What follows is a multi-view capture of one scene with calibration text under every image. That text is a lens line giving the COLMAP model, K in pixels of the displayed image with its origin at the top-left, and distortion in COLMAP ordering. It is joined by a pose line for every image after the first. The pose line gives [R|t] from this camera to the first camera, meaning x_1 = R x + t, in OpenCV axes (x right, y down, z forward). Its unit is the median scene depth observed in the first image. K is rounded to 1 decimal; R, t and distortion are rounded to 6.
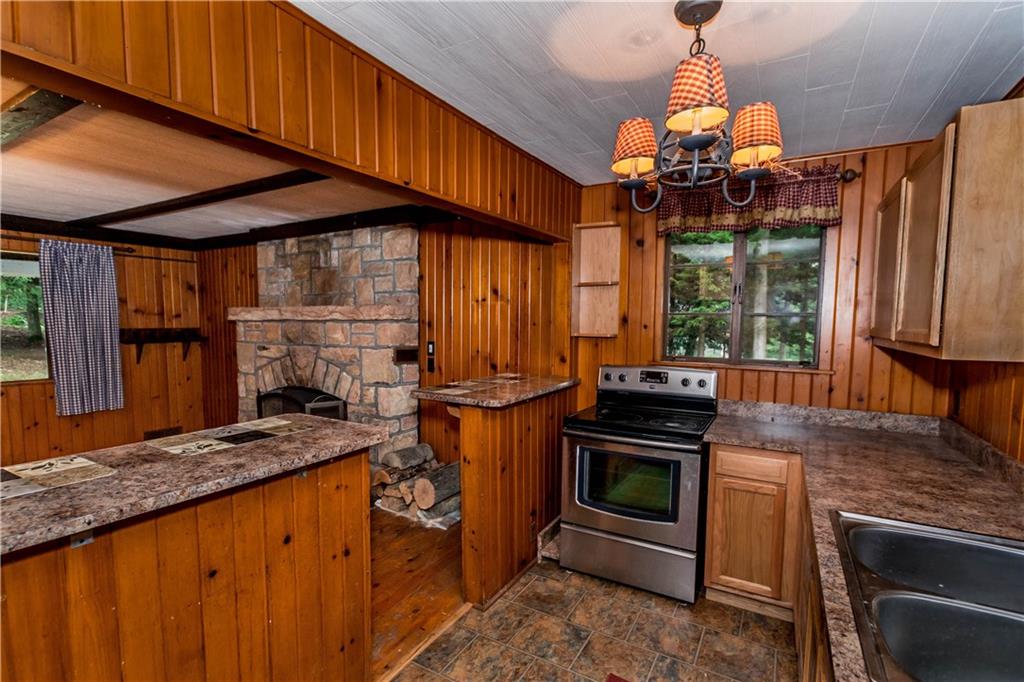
lens RADIAL K [[482.6, 0, 506.9], [0, 482.6, 358.1], [0, 0, 1]] dist [-0.011675, 0.007185]
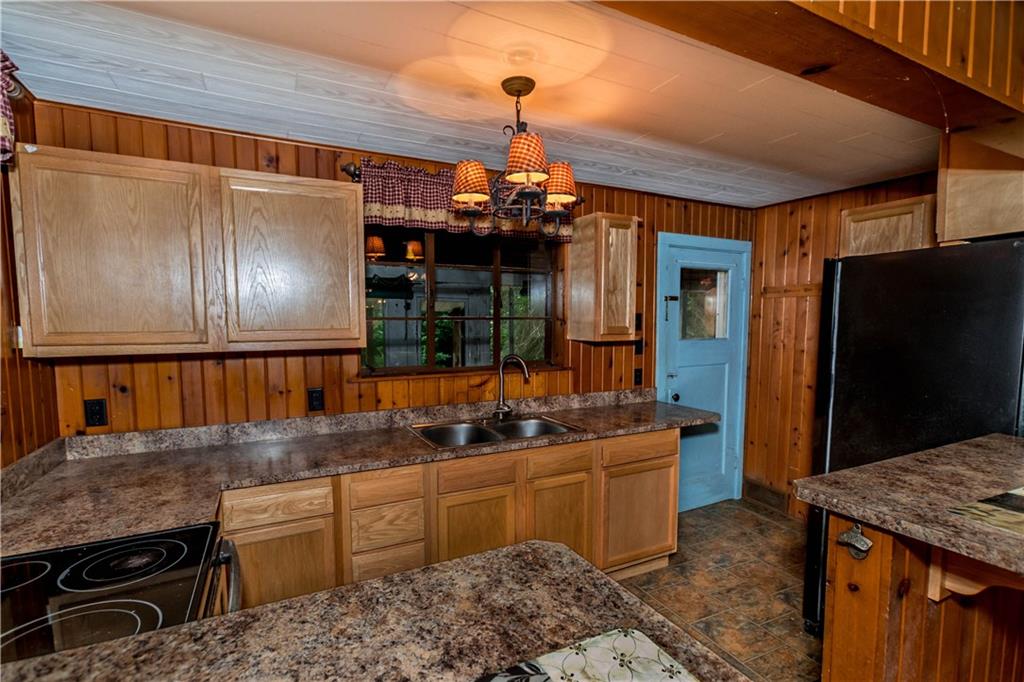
lens RADIAL K [[482.6, 0, 506.9], [0, 482.6, 358.1], [0, 0, 1]] dist [-0.011675, 0.007185]
pose [[-0.833147, -0.049295, 0.550851, -0.108970], [0.040254, 0.987973, 0.149296, -0.062231], [-0.551585, 0.146560, -0.821142, 0.715493]]
